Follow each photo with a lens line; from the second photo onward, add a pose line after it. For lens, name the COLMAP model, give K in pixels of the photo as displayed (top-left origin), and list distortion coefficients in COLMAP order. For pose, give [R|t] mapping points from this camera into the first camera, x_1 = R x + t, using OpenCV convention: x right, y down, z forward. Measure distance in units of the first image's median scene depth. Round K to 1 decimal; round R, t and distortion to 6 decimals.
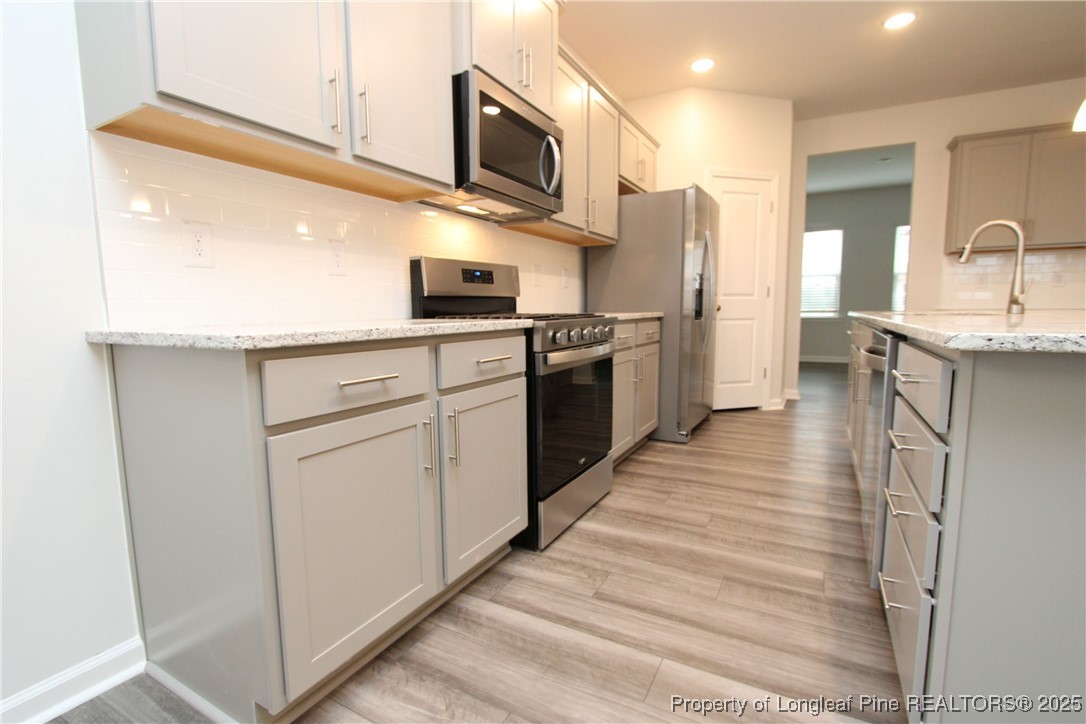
lens RADIAL K [[505.1, 0, 539.6], [0, 505.1, 364.7], [0, 0, 1]] dist [-0.029073, 0.006159]
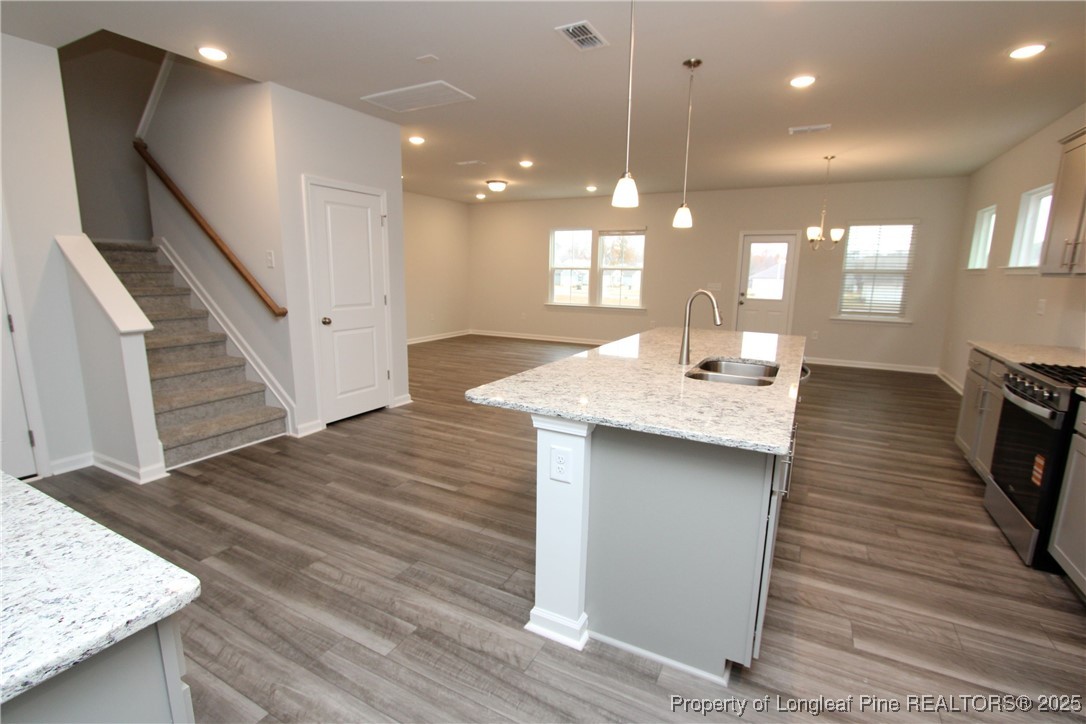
lens RADIAL K [[505.1, 0, 539.6], [0, 505.1, 364.7], [0, 0, 1]] dist [-0.029073, 0.006159]
pose [[-0.999952, -0.001252, -0.009668, 1.145650], [-0.004033, 0.956022, 0.293267, -0.406612], [0.008876, 0.293292, -0.955982, 1.902005]]
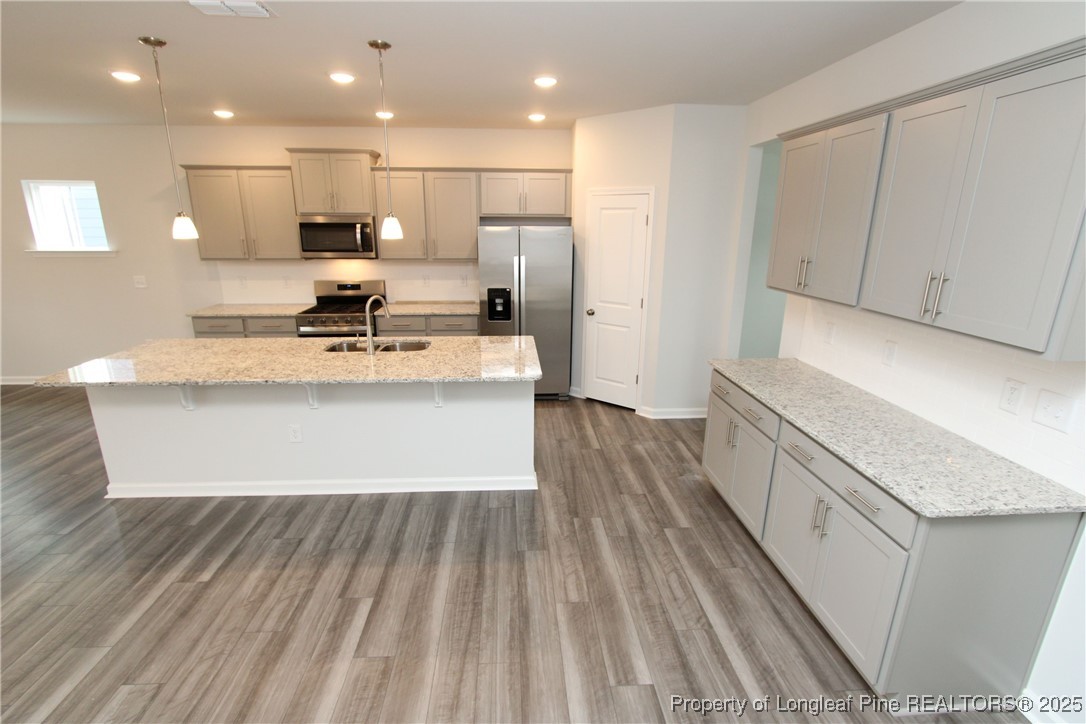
lens RADIAL K [[505.1, 0, 539.6], [0, 505.1, 364.7], [0, 0, 1]] dist [-0.029073, 0.006159]
pose [[0.536450, 0.243633, -0.808001, 2.252272], [-0.108251, 0.969379, 0.220422, -0.428452], [0.836961, -0.030778, 0.546397, 0.469544]]
